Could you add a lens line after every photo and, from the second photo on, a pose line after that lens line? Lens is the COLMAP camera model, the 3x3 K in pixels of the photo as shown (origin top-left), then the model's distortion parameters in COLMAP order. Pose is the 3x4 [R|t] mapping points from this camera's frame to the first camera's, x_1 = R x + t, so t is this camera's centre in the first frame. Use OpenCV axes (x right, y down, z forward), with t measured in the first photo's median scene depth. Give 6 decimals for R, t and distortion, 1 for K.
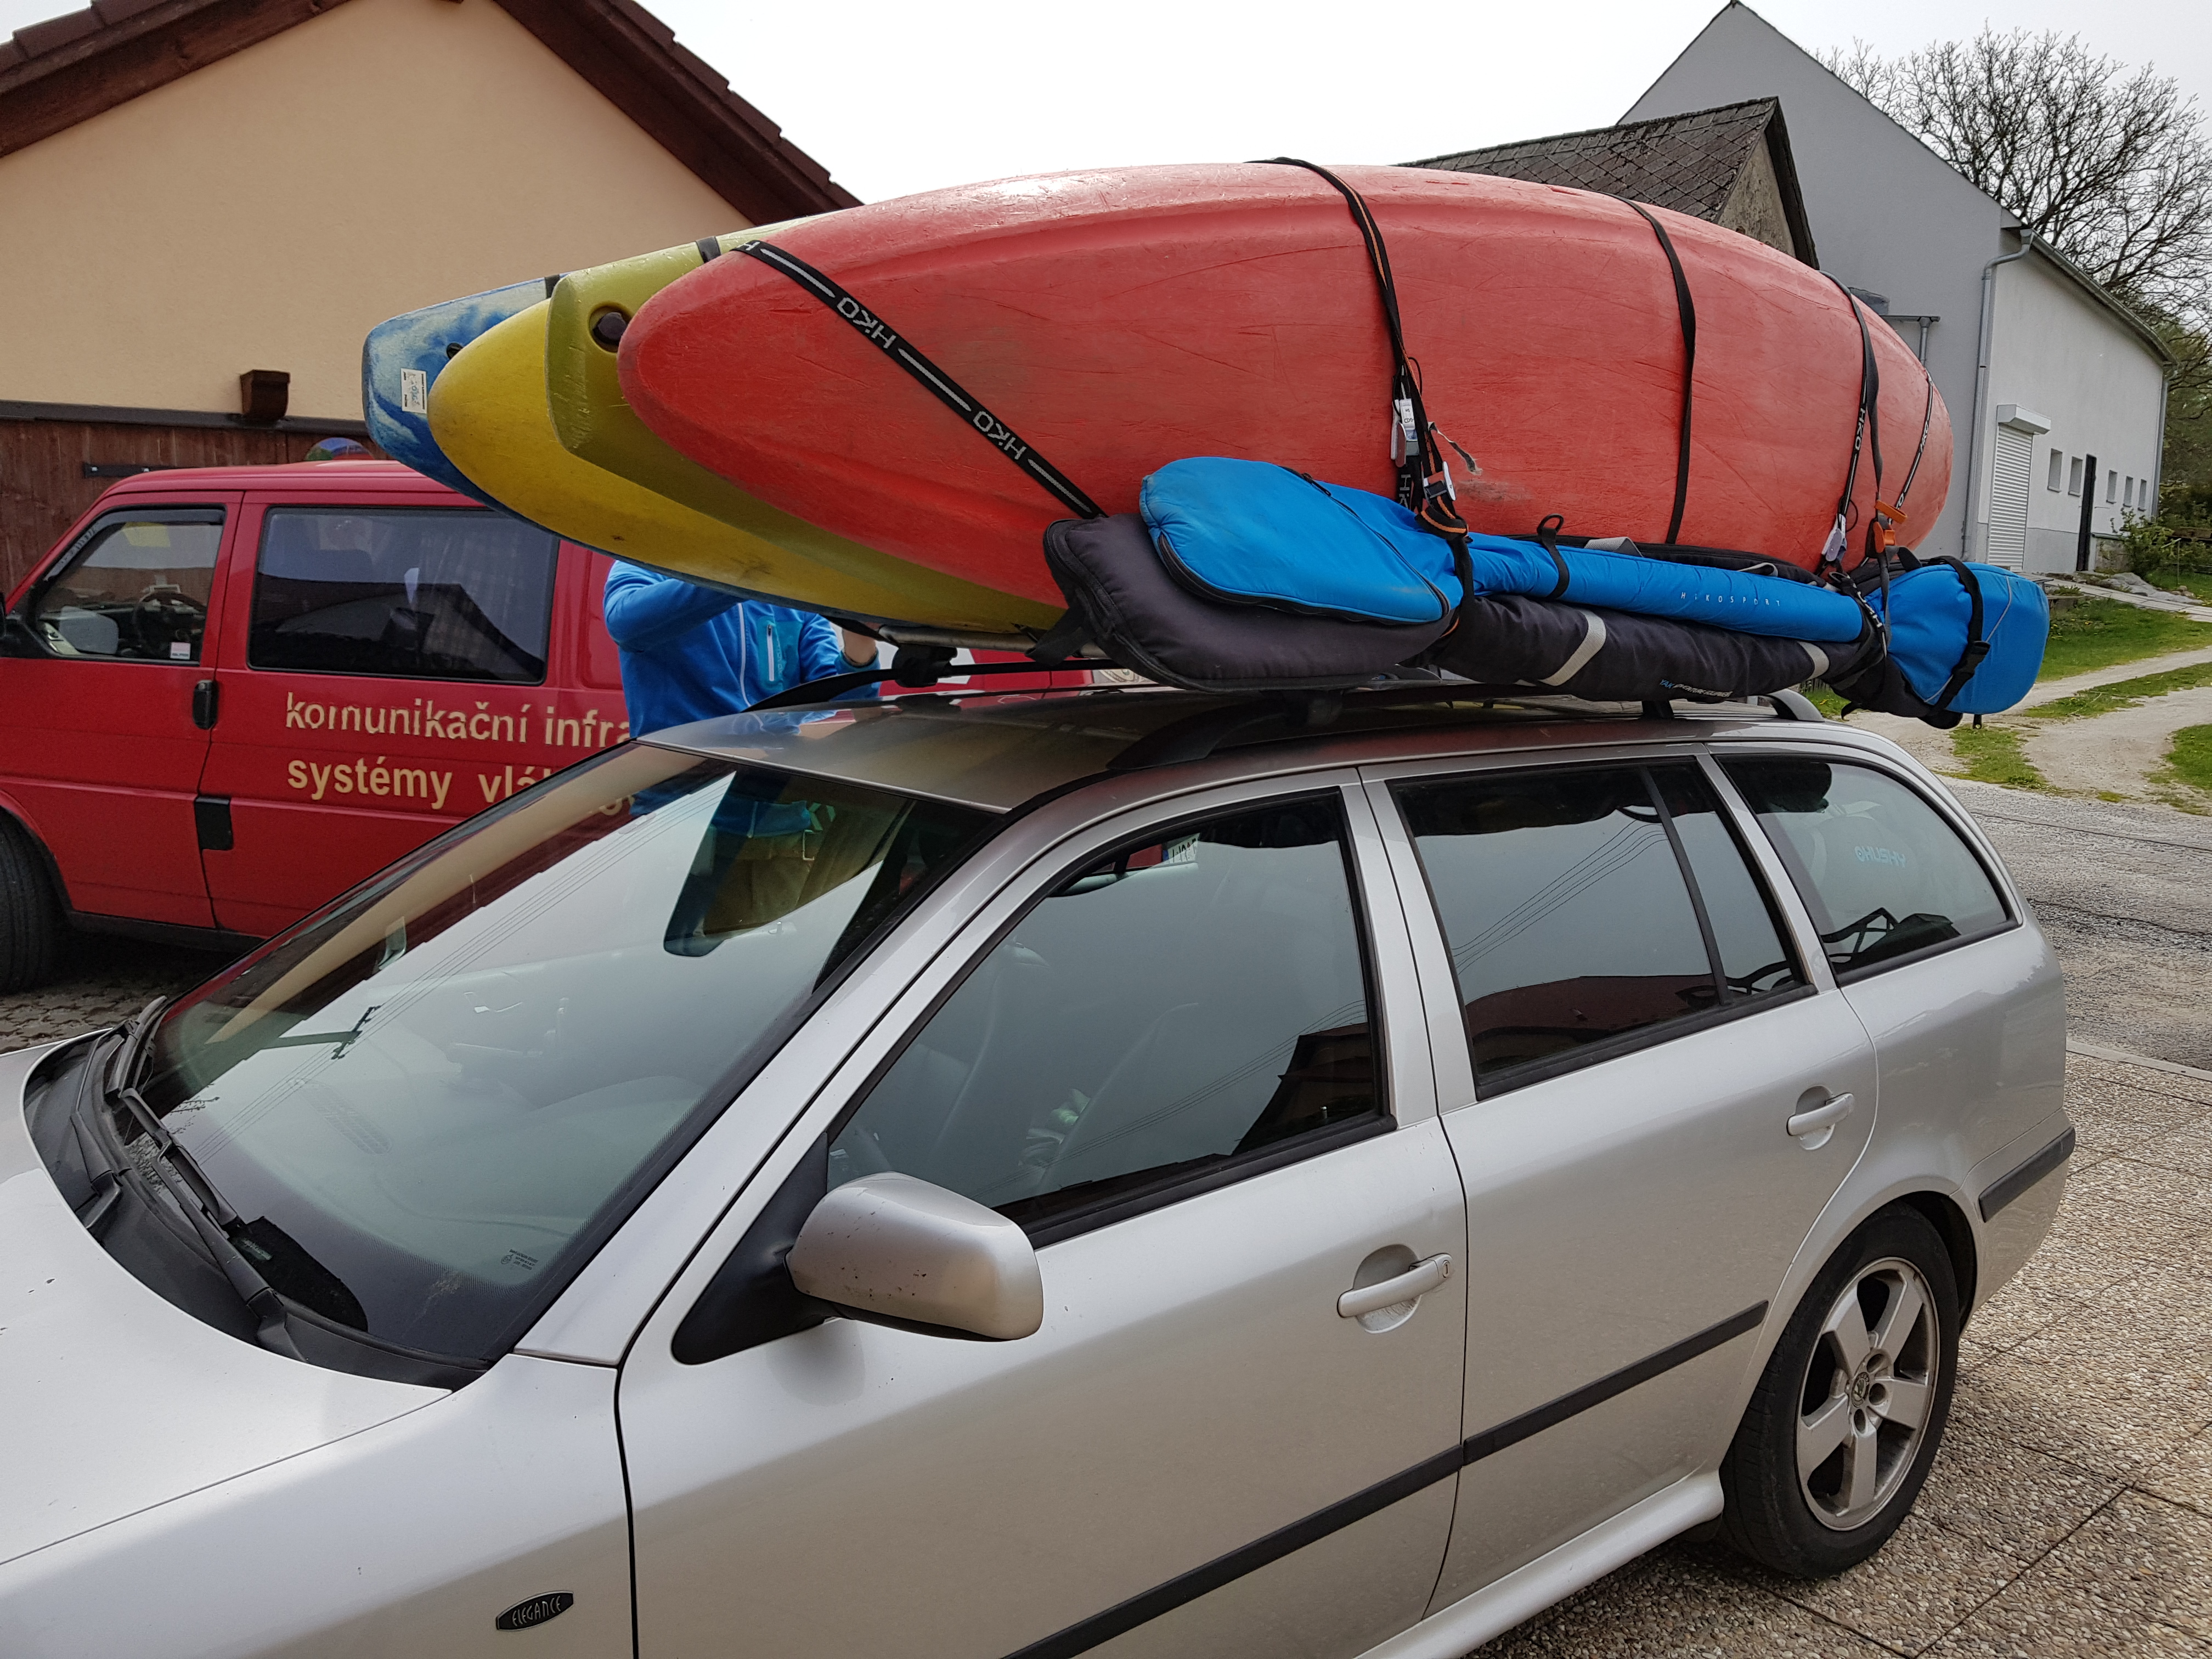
lens RADIAL K [[1676.9, 0, 1106.0], [0, 1676.9, 829.5], [0, 0, 1]] dist [-0.001935, -0.000006]
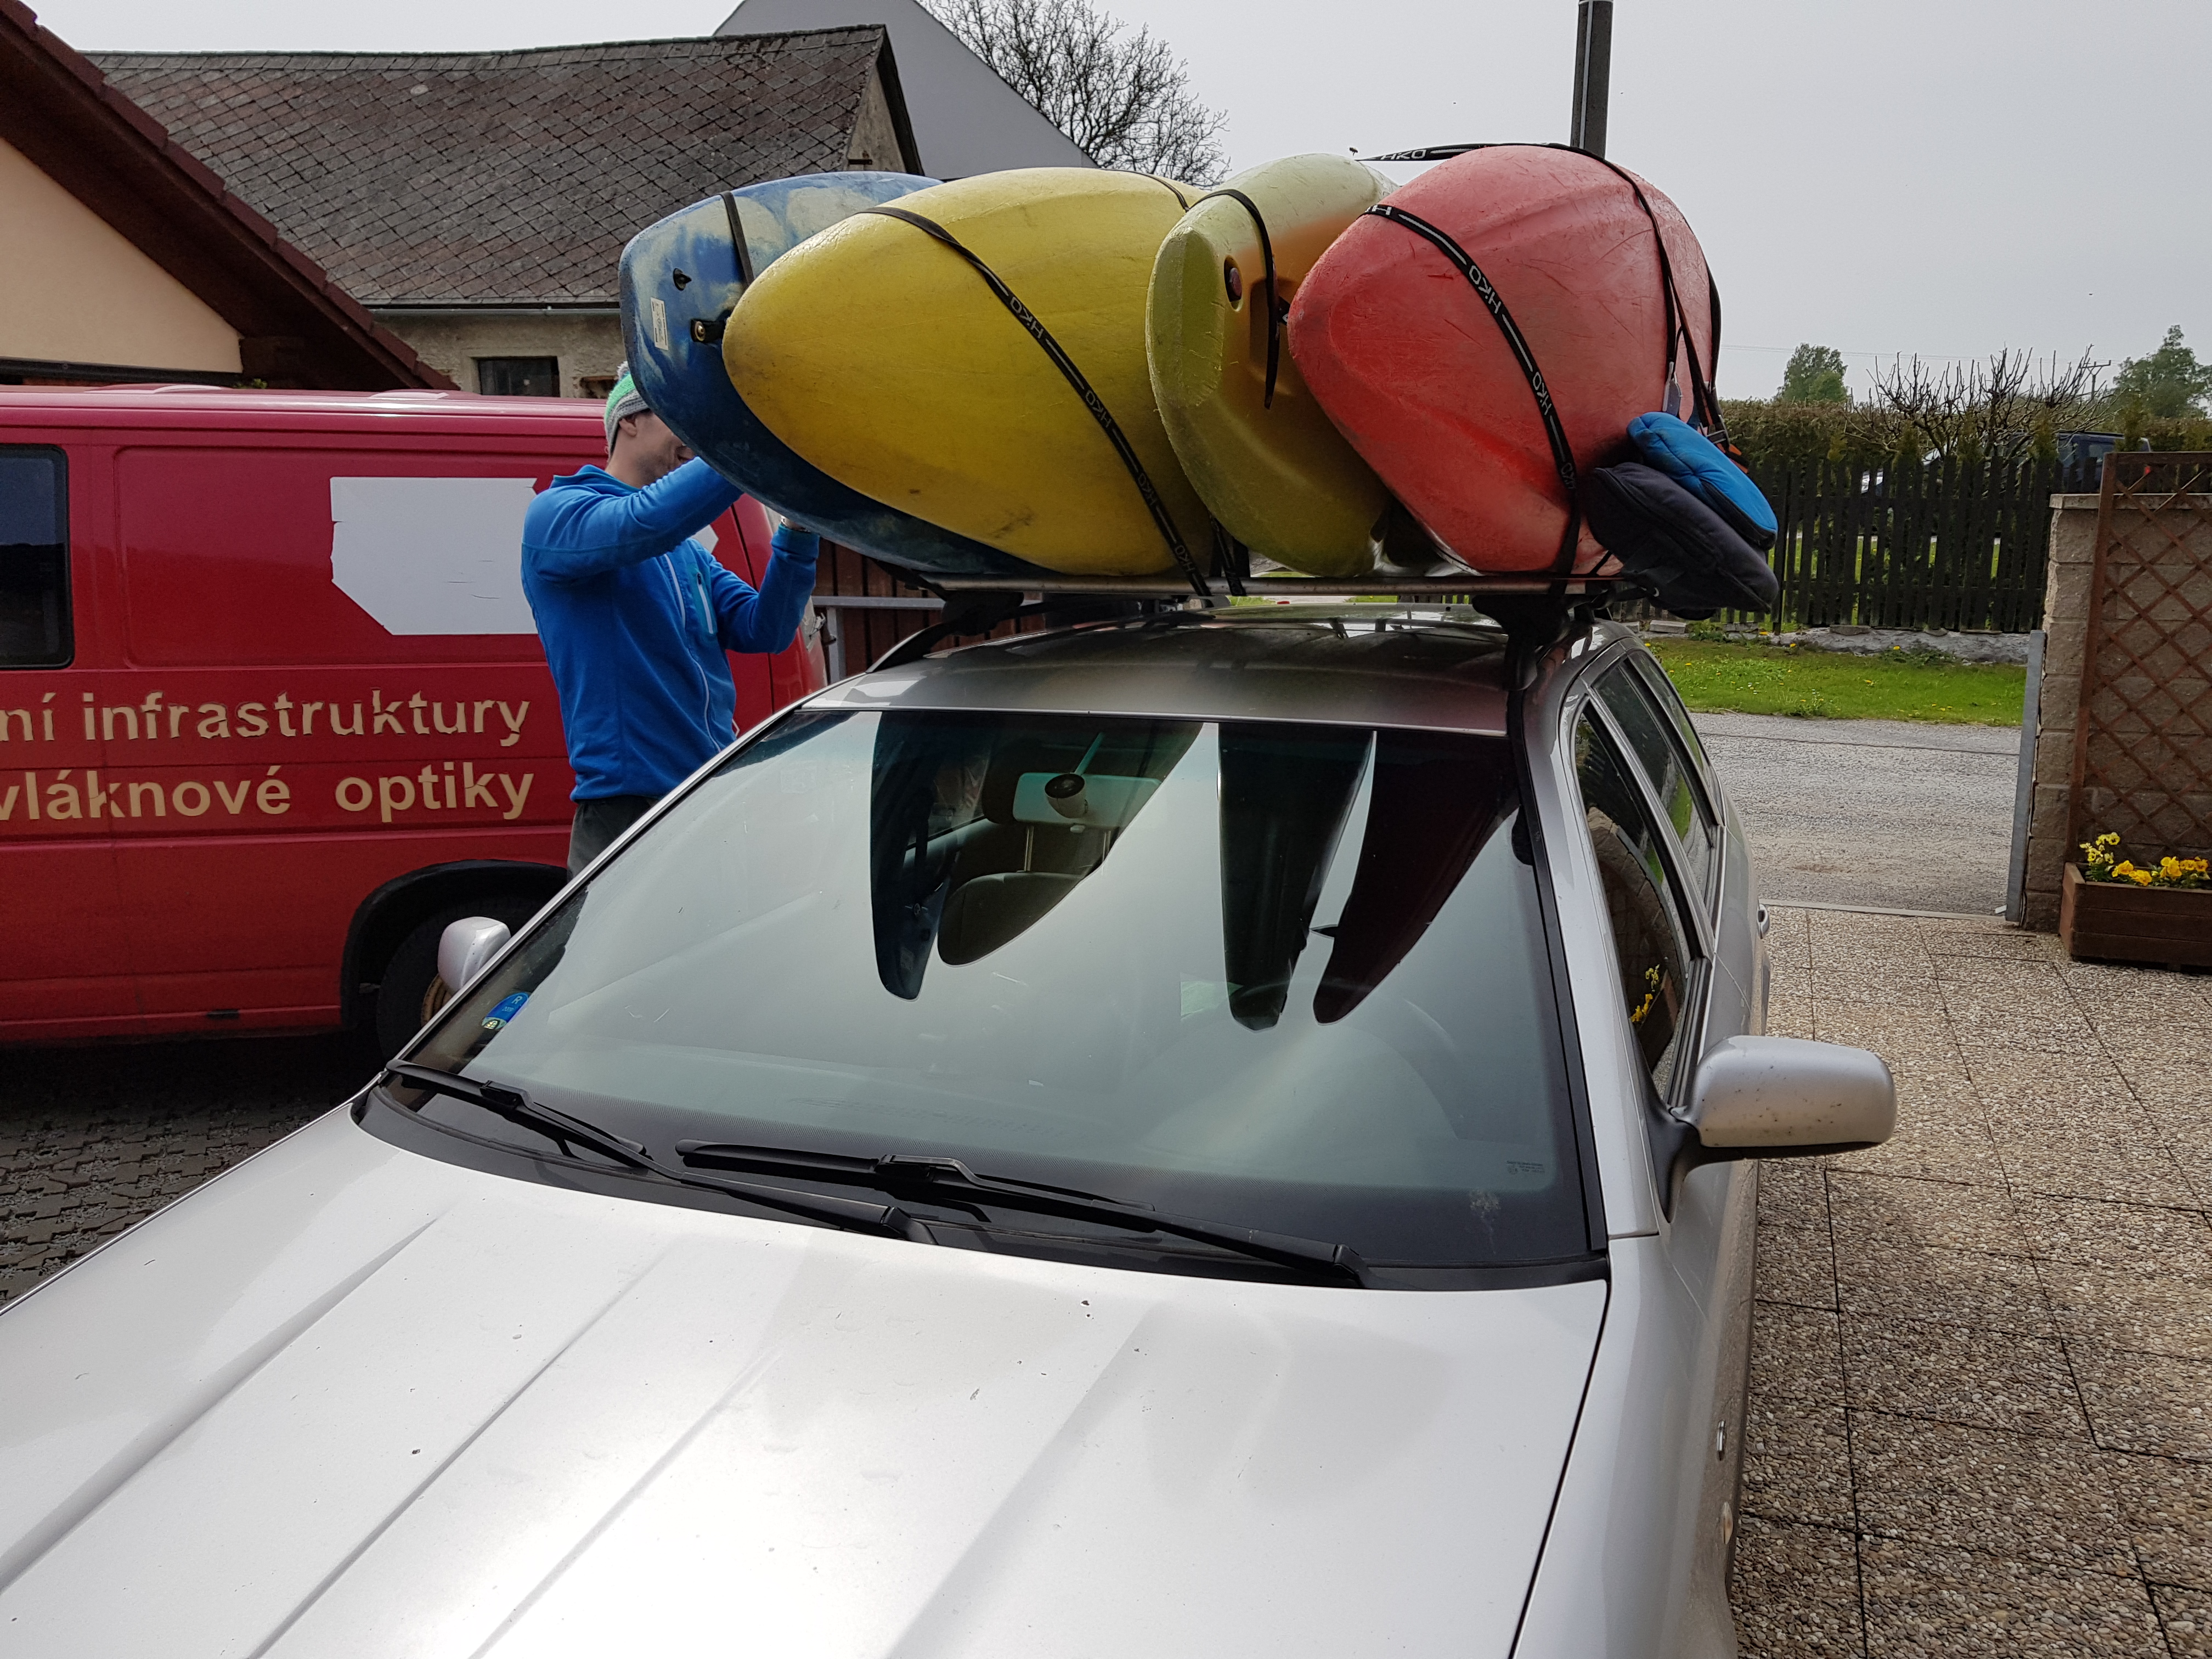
lens RADIAL K [[1673.7, 0, 1104.9], [0, 1673.7, 789.9], [0, 0, 1]] dist [0.119906, -0.128387]
pose [[0.883996, -0.099492, 0.456784, -0.376378], [0.089552, 0.995035, 0.043421, -0.026388], [-0.458836, 0.002522, 0.888517, 0.080579]]
